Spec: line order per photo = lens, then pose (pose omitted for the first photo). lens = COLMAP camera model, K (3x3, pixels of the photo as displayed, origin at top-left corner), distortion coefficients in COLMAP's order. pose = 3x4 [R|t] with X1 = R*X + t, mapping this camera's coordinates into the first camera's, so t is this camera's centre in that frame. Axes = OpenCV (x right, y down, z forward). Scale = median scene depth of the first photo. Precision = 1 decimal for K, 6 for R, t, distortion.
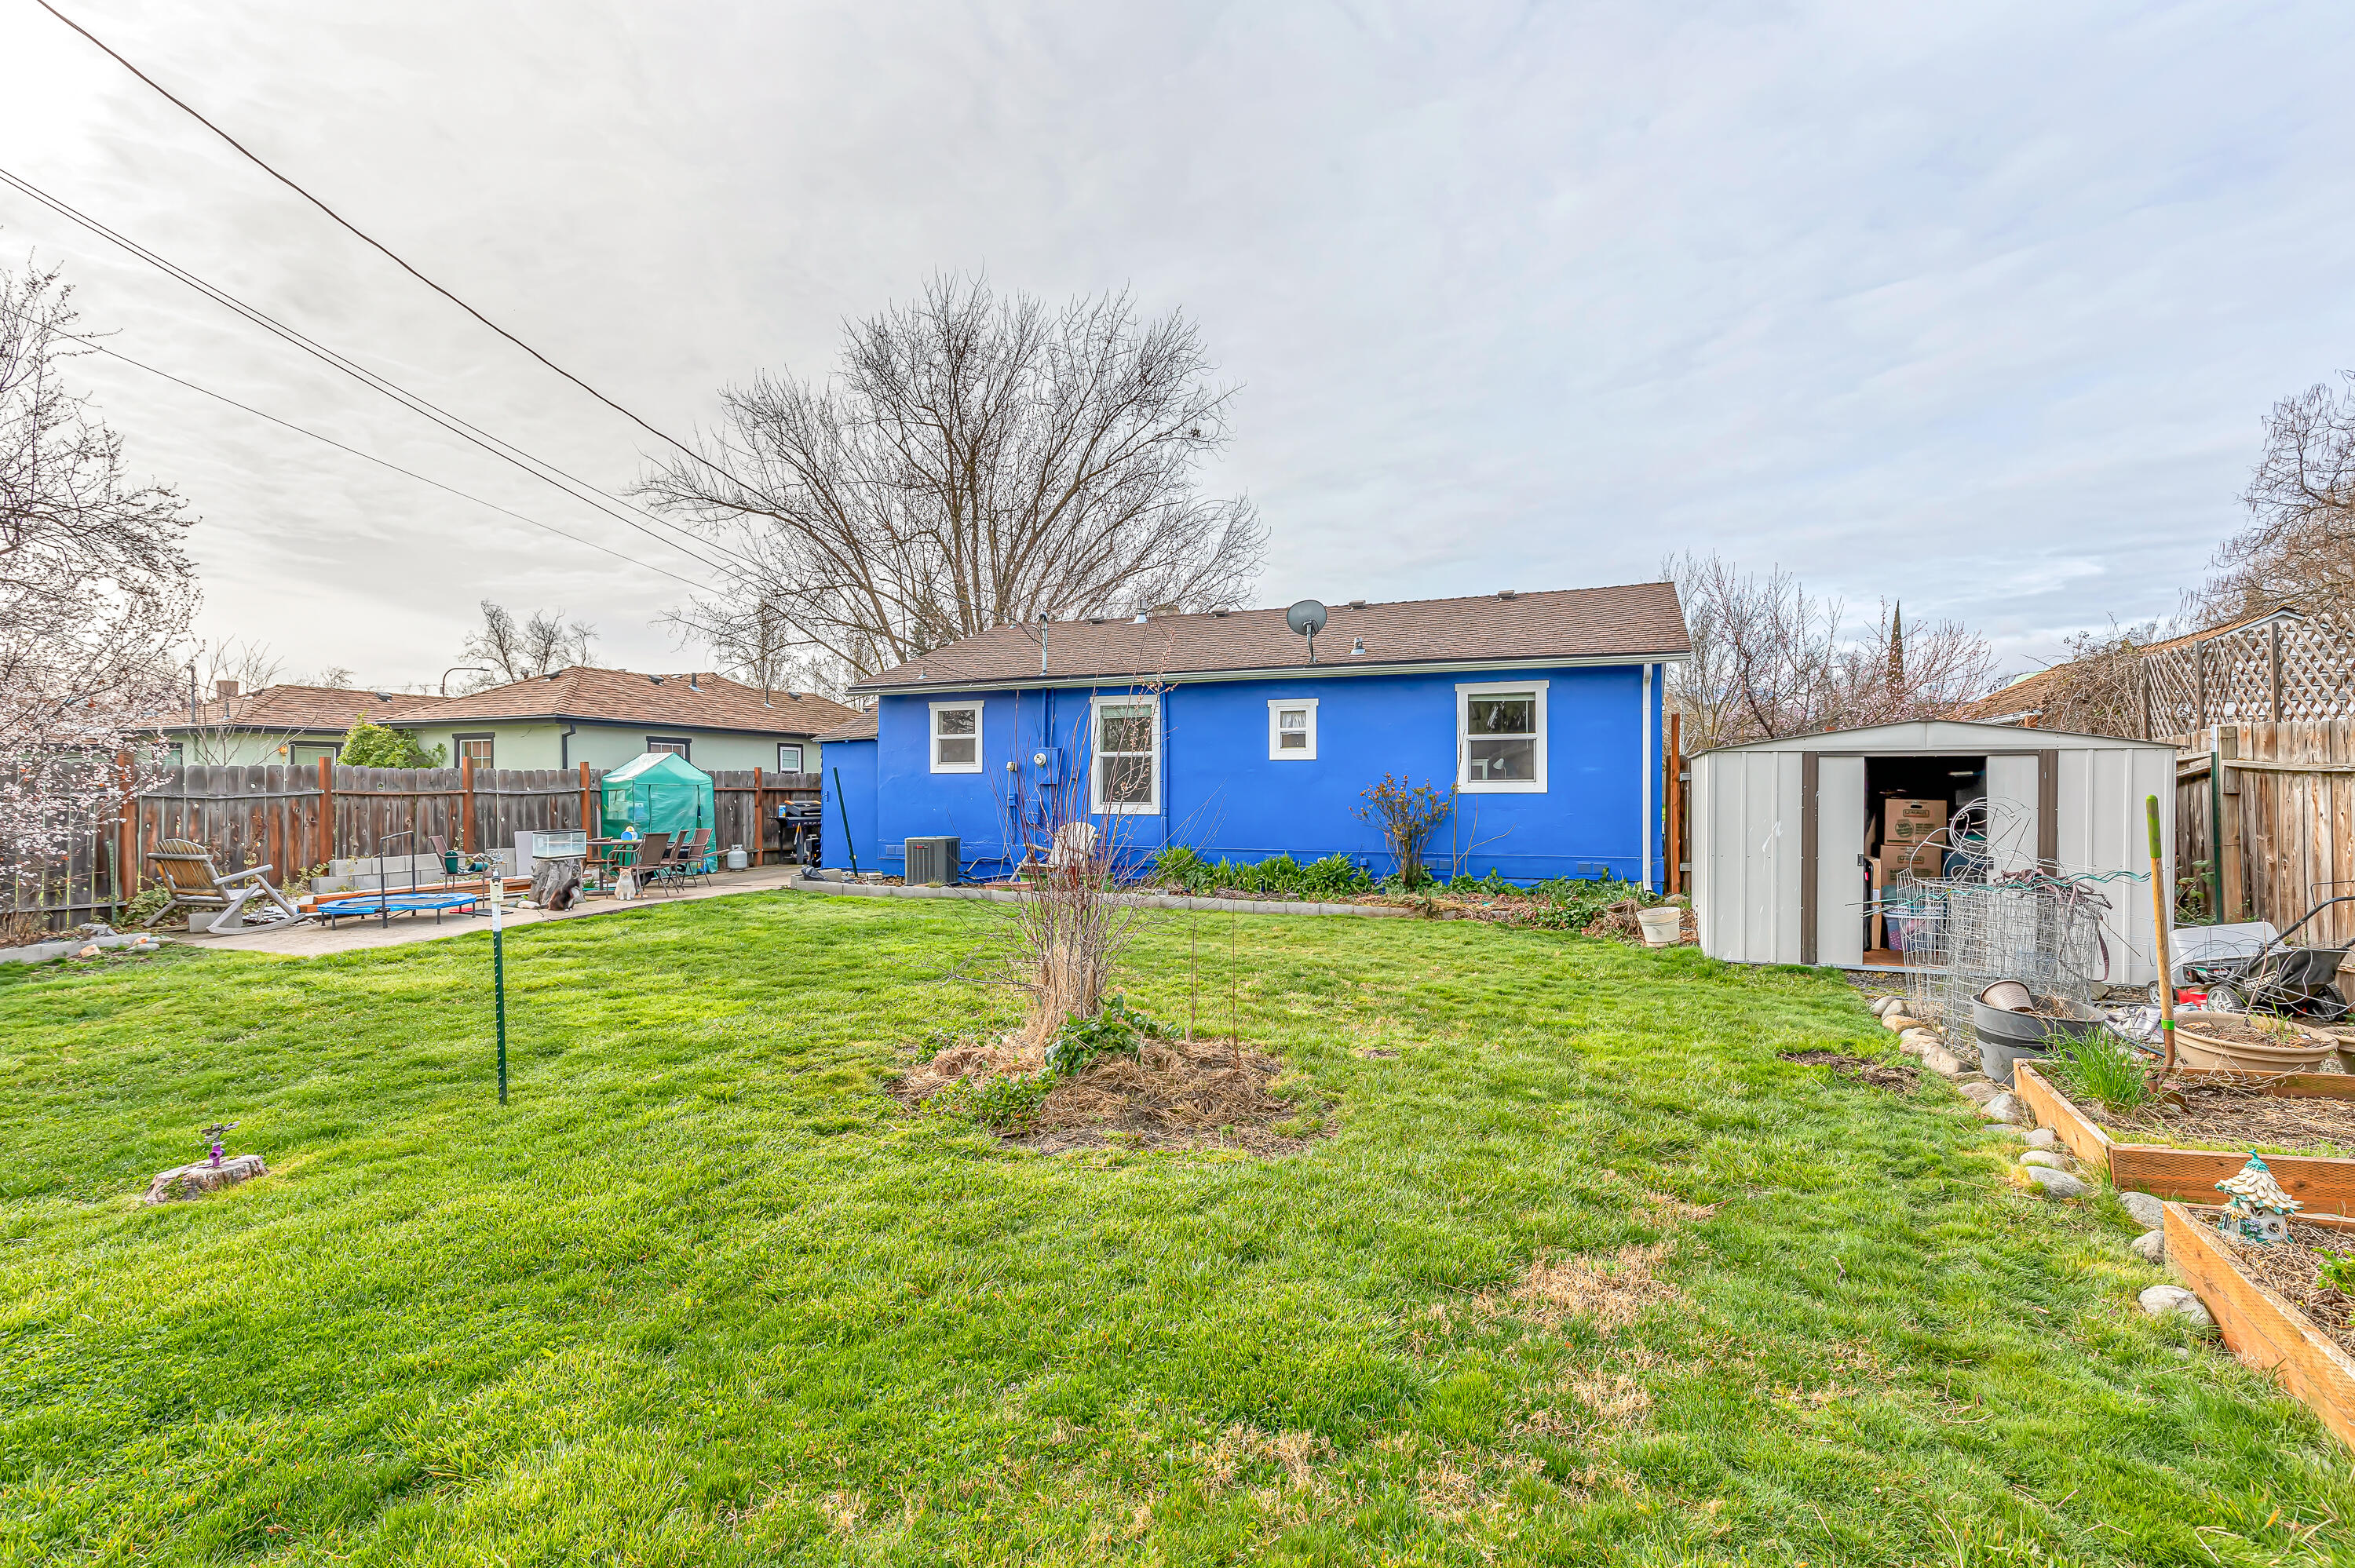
lens RADIAL K [[1077.4, 0, 1199.0], [0, 1077.4, 777.2], [0, 0, 1]] dist [0.009624, -0.002772]
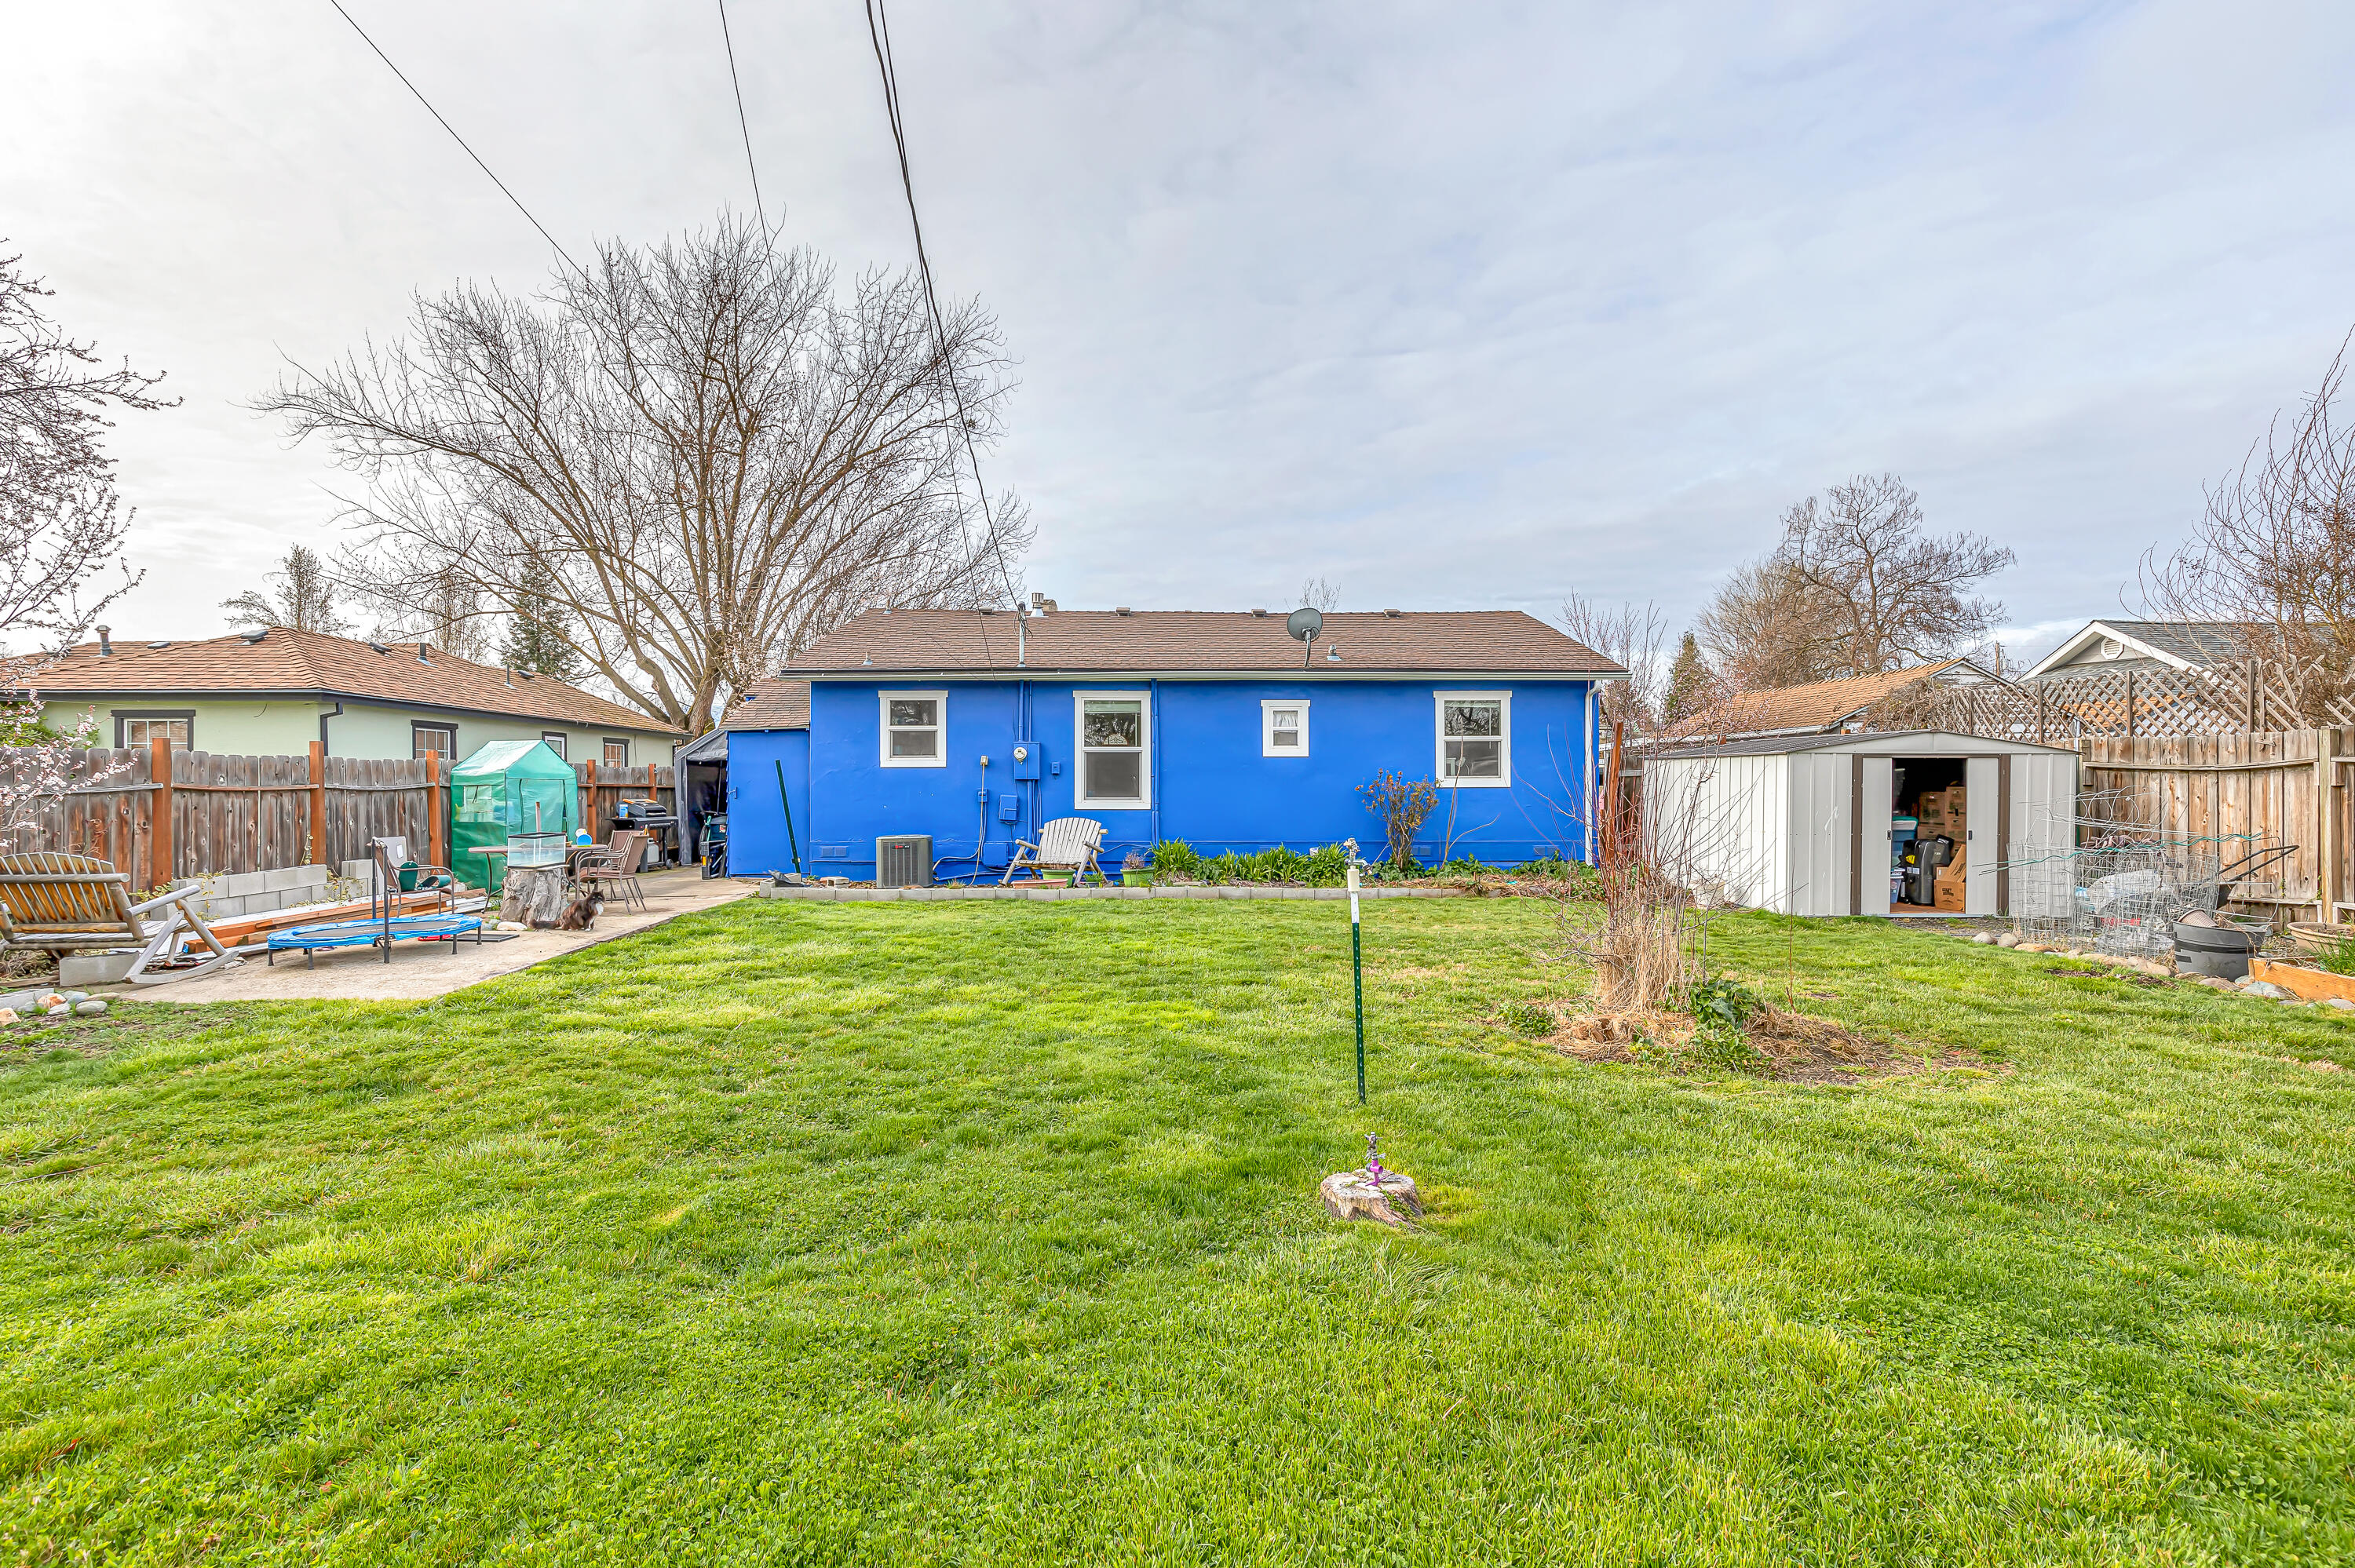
lens RADIAL K [[1077.4, 0, 1178.7], [0, 1077.4, 776.9], [0, 0, 1]] dist [0.009624, -0.002772]
pose [[0.927399, 0.003070, 0.374062, -0.390438], [-0.003211, 0.999995, -0.000247, 0.004260], [-0.374061, -0.000972, 0.927404, 0.048133]]
